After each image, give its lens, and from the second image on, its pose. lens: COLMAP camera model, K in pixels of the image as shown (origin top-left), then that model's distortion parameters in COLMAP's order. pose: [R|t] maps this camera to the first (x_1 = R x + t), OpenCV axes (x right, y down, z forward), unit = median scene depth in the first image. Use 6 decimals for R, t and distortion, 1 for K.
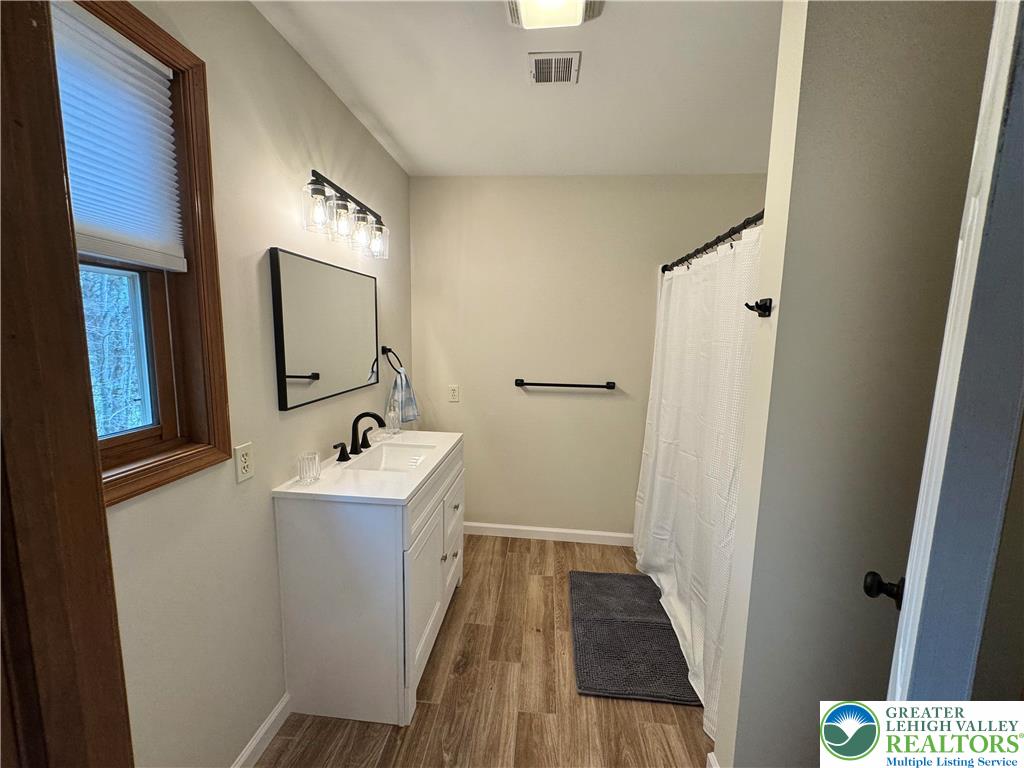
lens RADIAL K [[408.4, 0, 512.0], [0, 408.4, 384.0], [0, 0, 1]] dist [0.001557, 0.000037]
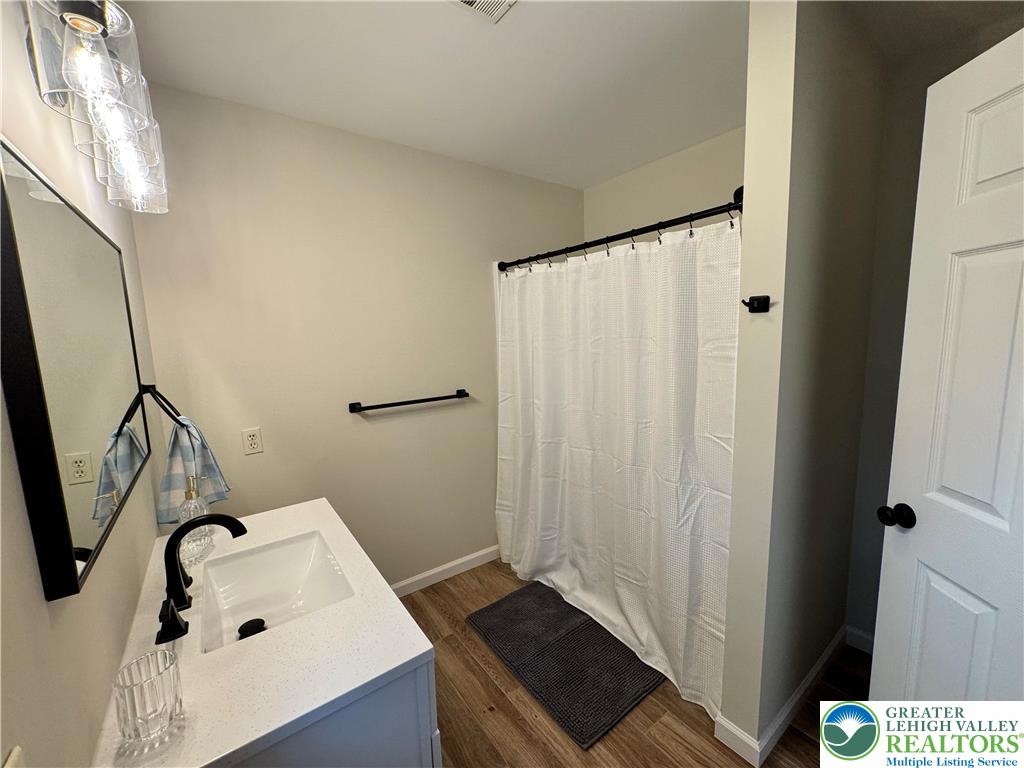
lens RADIAL K [[408.4, 0, 512.0], [0, 408.4, 384.0], [0, 0, 1]] dist [0.001557, 0.000037]
pose [[0.745722, -0.129652, 0.653521, -0.326911], [0.130506, 0.990307, 0.047550, -0.057698], [-0.653351, 0.049829, 0.755413, 0.316276]]
